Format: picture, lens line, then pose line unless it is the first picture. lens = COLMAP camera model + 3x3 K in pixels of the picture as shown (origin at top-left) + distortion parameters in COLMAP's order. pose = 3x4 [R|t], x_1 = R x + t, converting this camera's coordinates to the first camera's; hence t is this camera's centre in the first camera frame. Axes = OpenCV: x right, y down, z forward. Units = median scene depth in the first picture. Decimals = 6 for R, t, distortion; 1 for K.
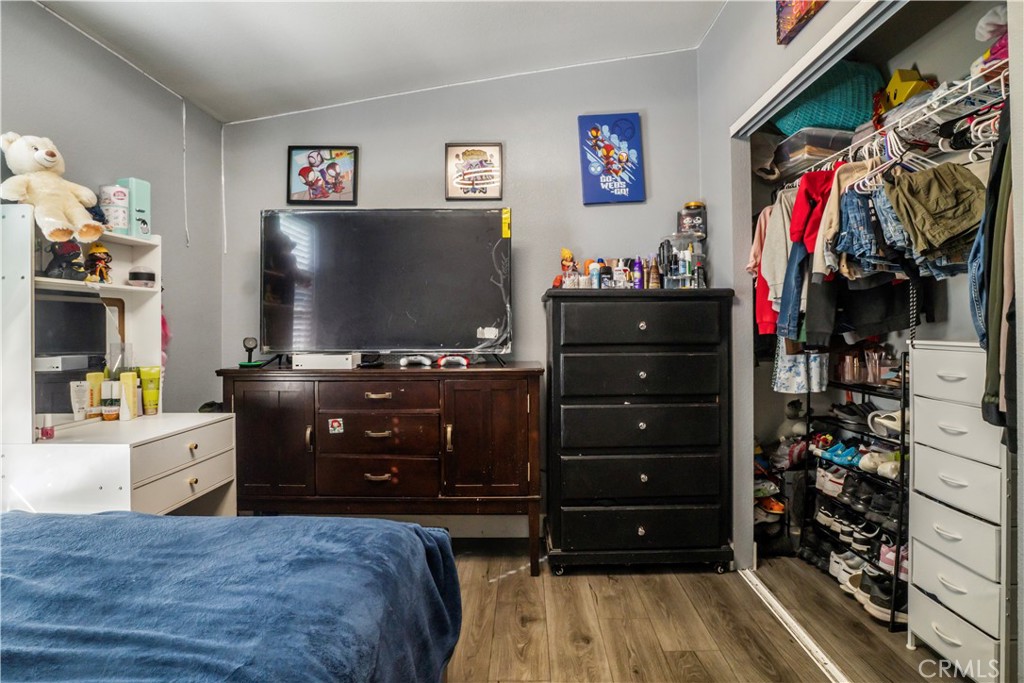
lens RADIAL K [[542.4, 0, 513.6], [0, 542.4, 333.7], [0, 0, 1]] dist [-0.042067, 0.014921]
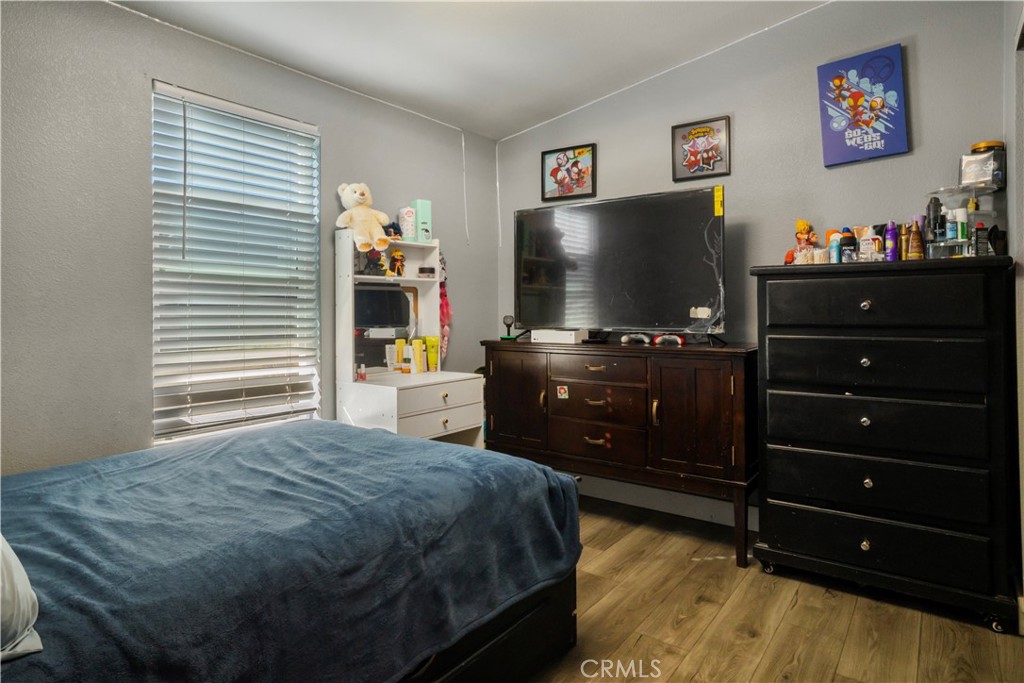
lens RADIAL K [[578.0, 0, 515.6], [0, 578.0, 317.5], [0, 0, 1]] dist [0.019191, 0.004548]
pose [[0.815912, 0.009418, -0.578099, 0.306940], [-0.004537, 0.999941, 0.009887, -0.001799], [0.578158, -0.005444, 0.815907, -0.073869]]
